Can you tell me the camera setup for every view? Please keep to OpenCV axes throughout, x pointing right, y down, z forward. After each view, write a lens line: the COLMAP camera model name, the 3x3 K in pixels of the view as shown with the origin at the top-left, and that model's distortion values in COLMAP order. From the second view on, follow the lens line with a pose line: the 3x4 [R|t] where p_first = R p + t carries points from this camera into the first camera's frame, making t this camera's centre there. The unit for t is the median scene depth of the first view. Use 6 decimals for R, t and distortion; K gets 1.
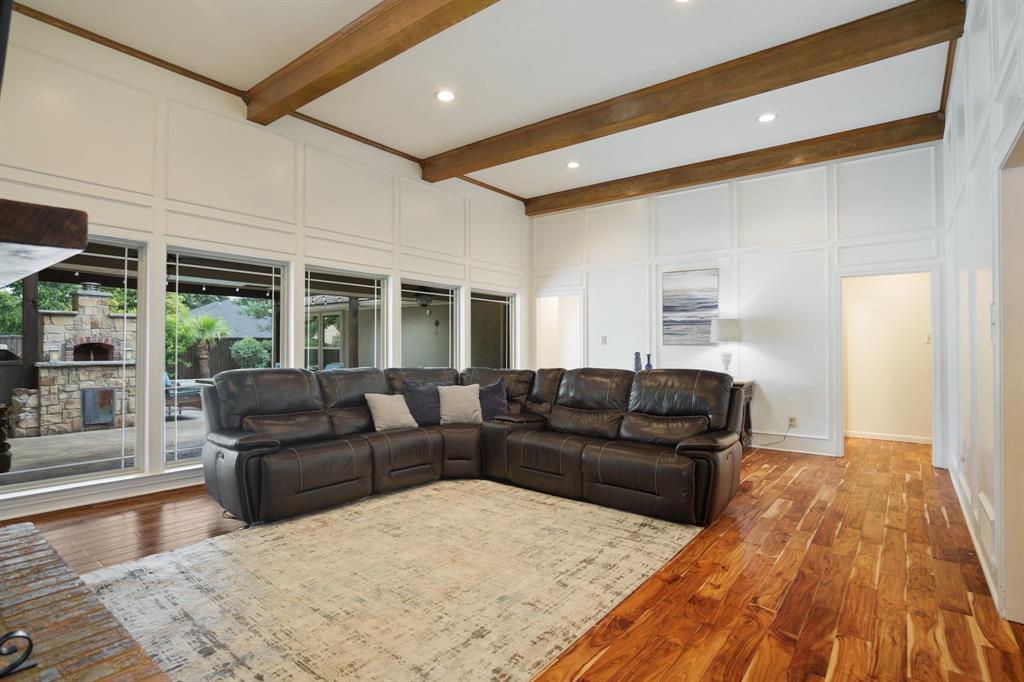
lens RADIAL K [[514.5, 0, 512.8], [0, 514.5, 340.8], [0, 0, 1]] dist [-0.024636, 0.001596]
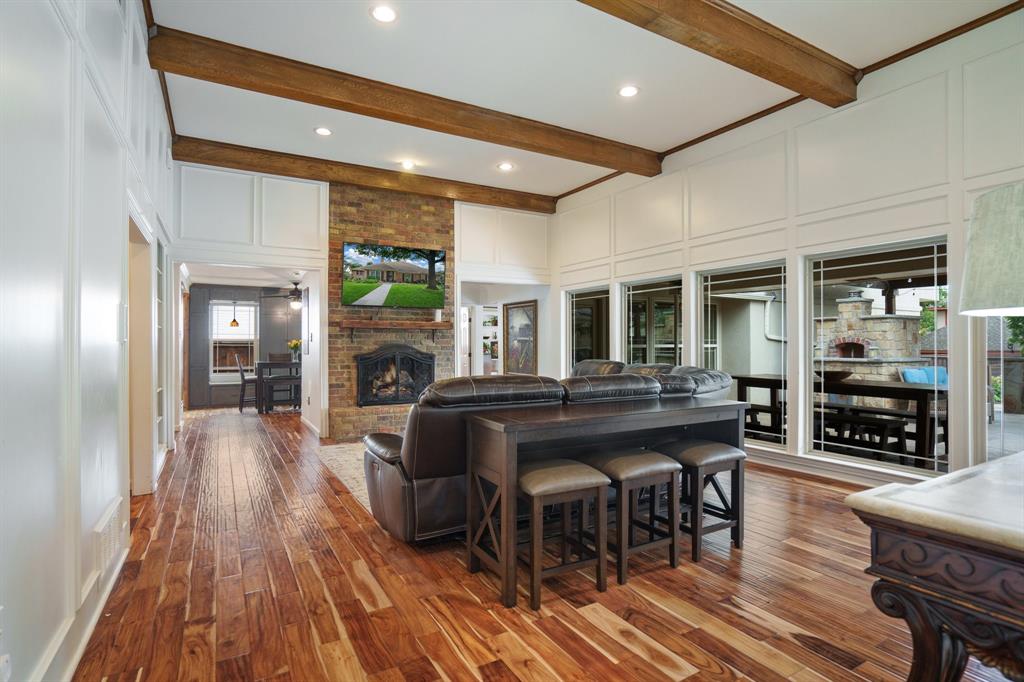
lens RADIAL K [[514.5, 0, 509.5], [0, 514.5, 345.7], [0, 0, 1]] dist [-0.024636, 0.001596]
pose [[-0.386965, -0.001310, -0.922093, 0.549571], [0.010401, 0.999929, -0.005785, 0.010172], [0.922036, -0.011829, -0.386924, 0.739677]]
